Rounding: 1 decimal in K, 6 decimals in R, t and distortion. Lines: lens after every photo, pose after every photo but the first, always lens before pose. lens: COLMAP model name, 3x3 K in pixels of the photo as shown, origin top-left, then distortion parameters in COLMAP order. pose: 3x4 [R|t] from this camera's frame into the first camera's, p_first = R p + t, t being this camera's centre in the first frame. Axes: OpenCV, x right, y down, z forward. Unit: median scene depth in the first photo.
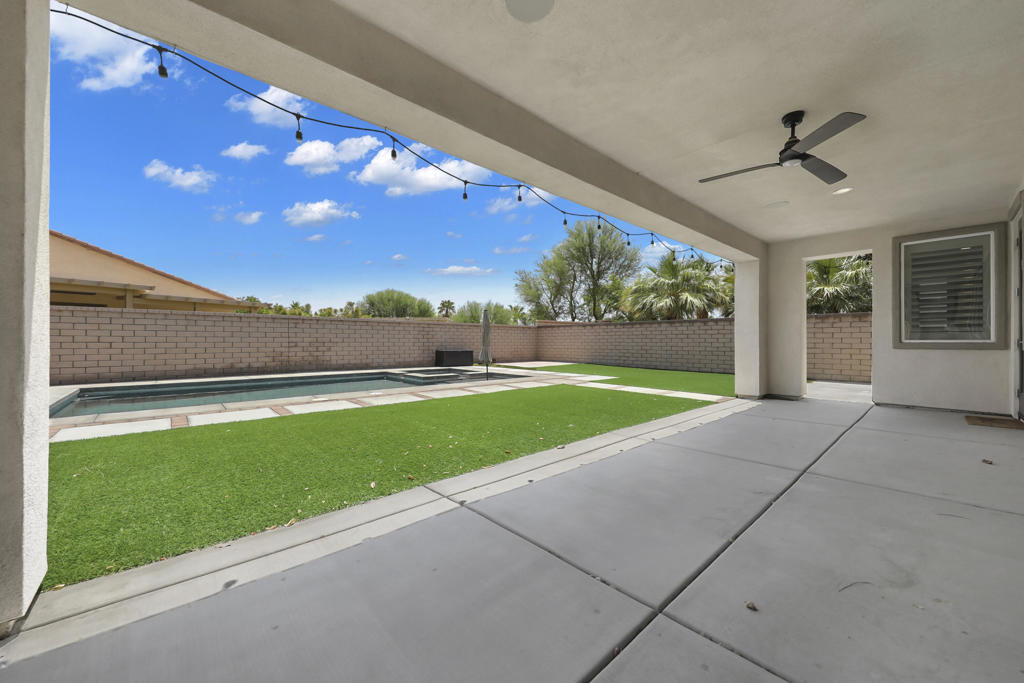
lens RADIAL K [[398.0, 0, 523.4], [0, 398.0, 339.7], [0, 0, 1]] dist [-0.000291, -0.000004]
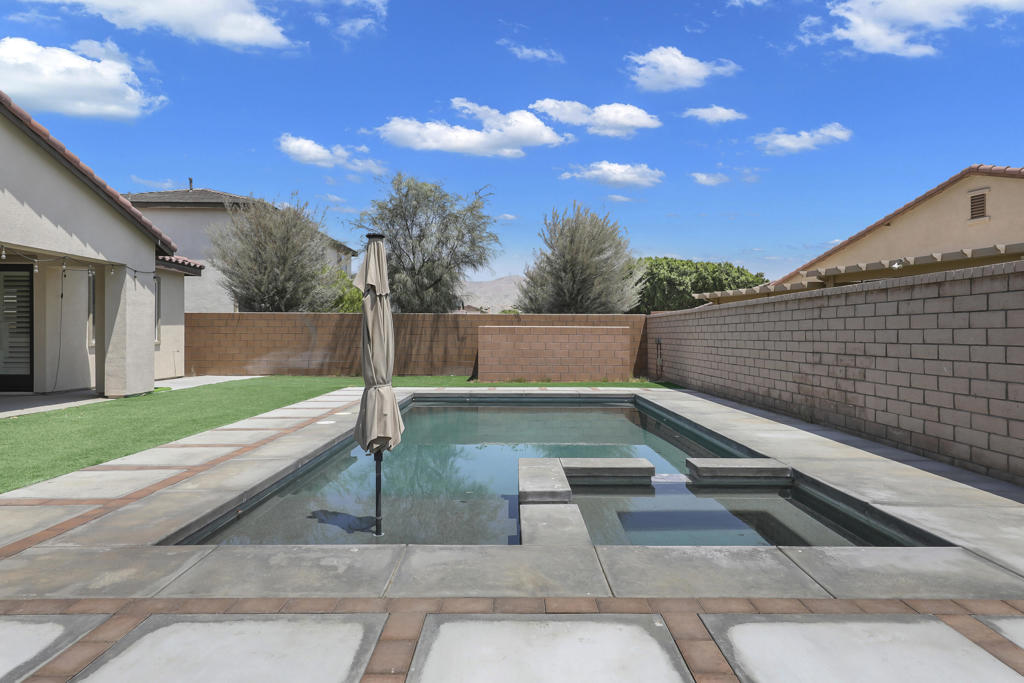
lens RADIAL K [[615.2, 0, 512.0], [0, 615.2, 341.5], [0, 0, 1]] dist [0.015056, -0.001751]
pose [[-0.693265, 0.001196, -0.720682, 0.096076], [-0.004159, 0.999975, 0.005661, -0.006610], [0.720671, 0.006922, -0.693243, 0.969897]]
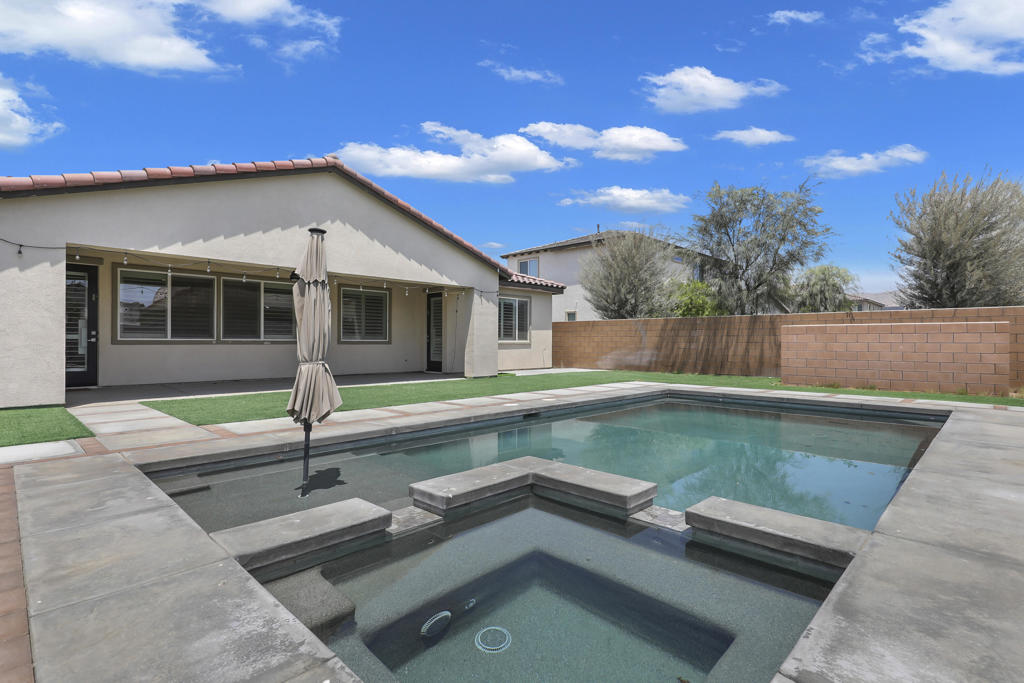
lens RADIAL K [[492.3, 0, 510.3], [0, 492.3, 338.3], [0, 0, 1]] dist [0.013132, -0.000958]
pose [[-0.999461, -0.007516, -0.031955, -0.156182], [-0.007239, 0.999935, -0.008780, 0.003903], [0.032019, -0.008544, -0.999451, 0.986779]]
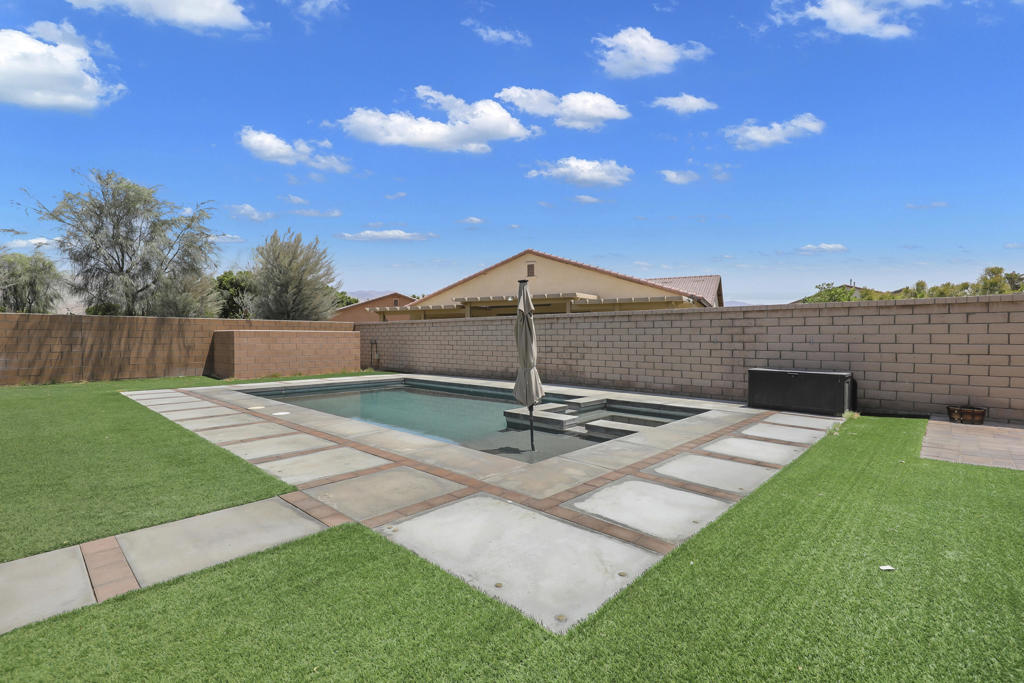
lens RADIAL K [[466.9, 0, 516.8], [0, 466.9, 337.5], [0, 0, 1]] dist [0.003003, -0.000141]
pose [[0.046069, -0.003215, -0.998933, 0.306310], [0.002918, 0.999991, -0.003084, -0.007969], [0.998934, -0.002773, 0.046077, 0.705987]]
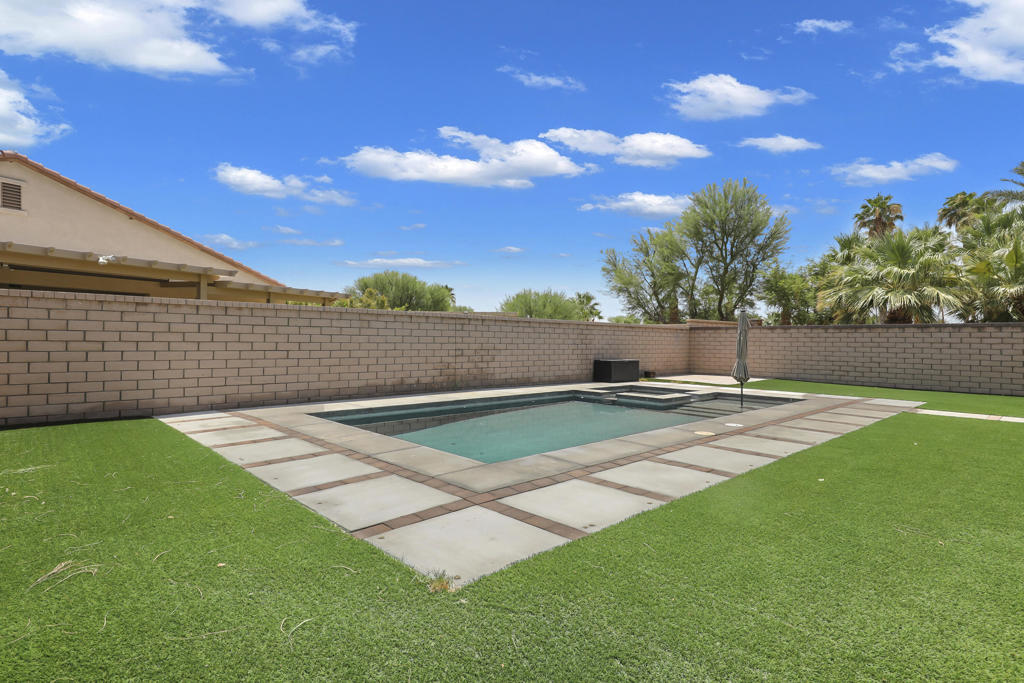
lens RADIAL K [[545.3, 0, 512.0], [0, 545.3, 341.5], [0, 0, 1]] dist [-0.000115, -0.000082]
pose [[0.999889, 0.009999, 0.011083, -0.390792], [-0.010058, 0.999935, 0.005280, -0.012215], [-0.011029, -0.005390, 0.999925, -0.019378]]
